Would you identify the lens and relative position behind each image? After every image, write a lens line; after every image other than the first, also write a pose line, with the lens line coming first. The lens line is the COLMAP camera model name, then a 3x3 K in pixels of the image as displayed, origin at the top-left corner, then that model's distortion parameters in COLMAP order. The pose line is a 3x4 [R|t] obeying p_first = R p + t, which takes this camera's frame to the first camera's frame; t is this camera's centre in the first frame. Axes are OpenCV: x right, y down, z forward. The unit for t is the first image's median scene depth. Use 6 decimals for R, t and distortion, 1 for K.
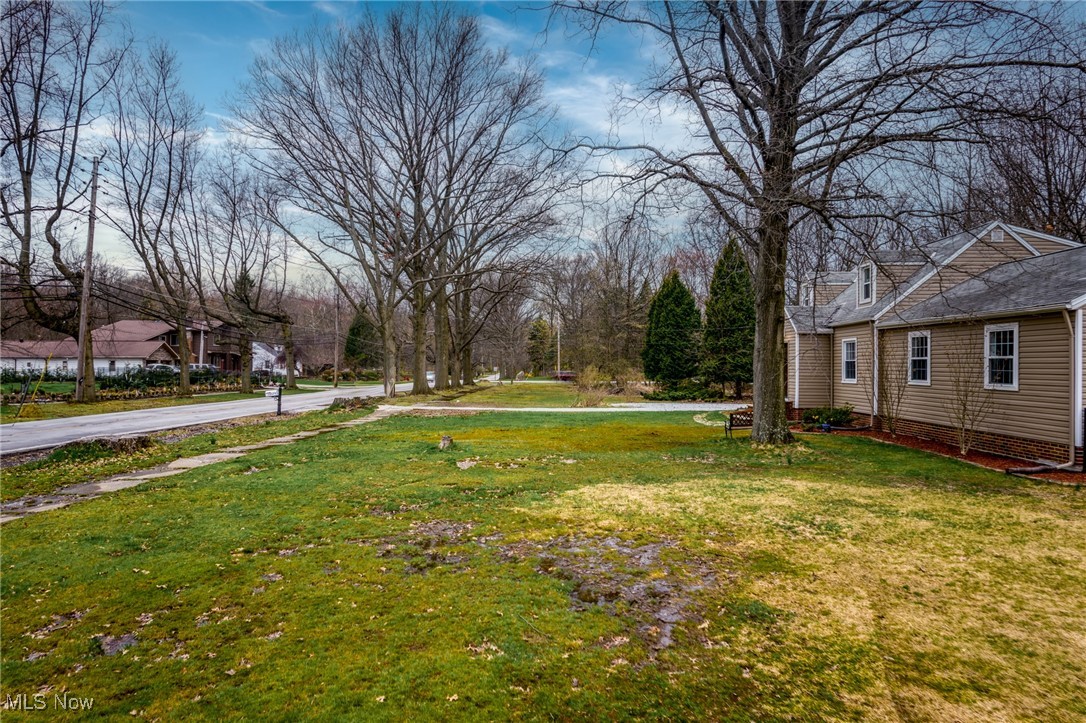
lens RADIAL K [[687.5, 0, 550.8], [0, 687.5, 363.3], [0, 0, 1]] dist [0.004500, -0.000178]
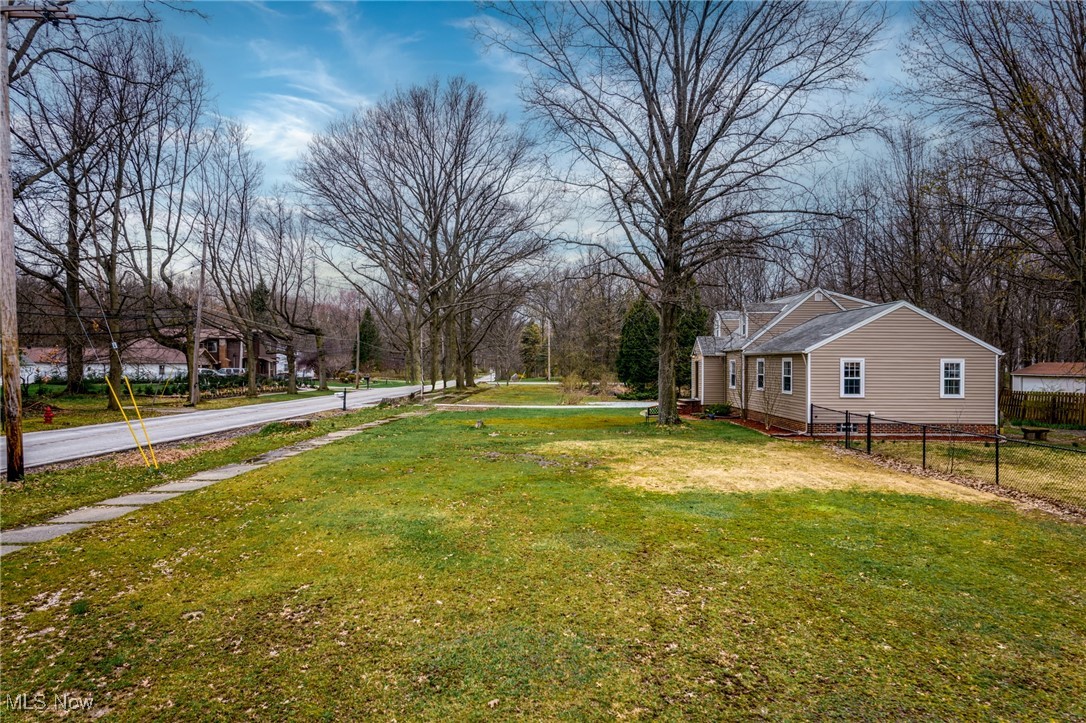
lens RADIAL K [[687.5, 0, 550.8], [0, 687.5, 363.3], [0, 0, 1]] dist [0.004500, -0.000178]
pose [[0.999923, 0.000235, 0.012392, 0.003229], [-0.000243, 1.000000, 0.000583, -0.027718], [-0.012392, -0.000586, 0.999923, -0.522357]]
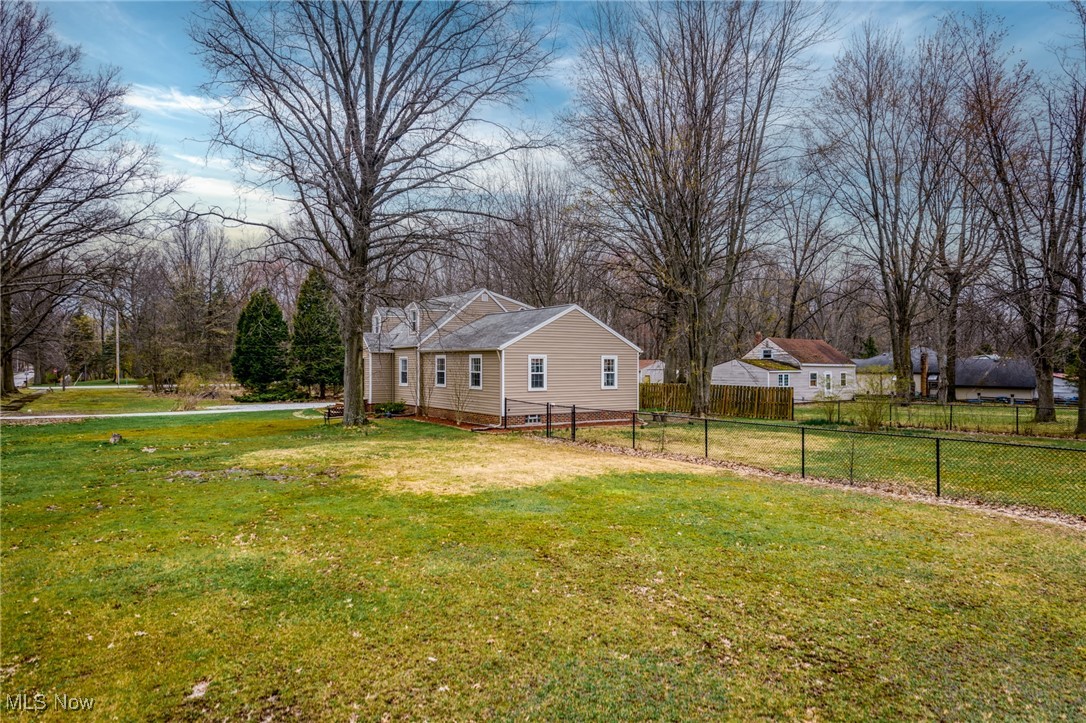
lens RADIAL K [[687.5, 0, 550.8], [0, 687.5, 363.3], [0, 0, 1]] dist [0.004500, -0.000178]
pose [[0.824974, -0.004697, 0.565151, -0.154354], [0.003604, 0.999989, 0.003049, -0.024157], [-0.565159, -0.000478, 0.824982, -0.429398]]
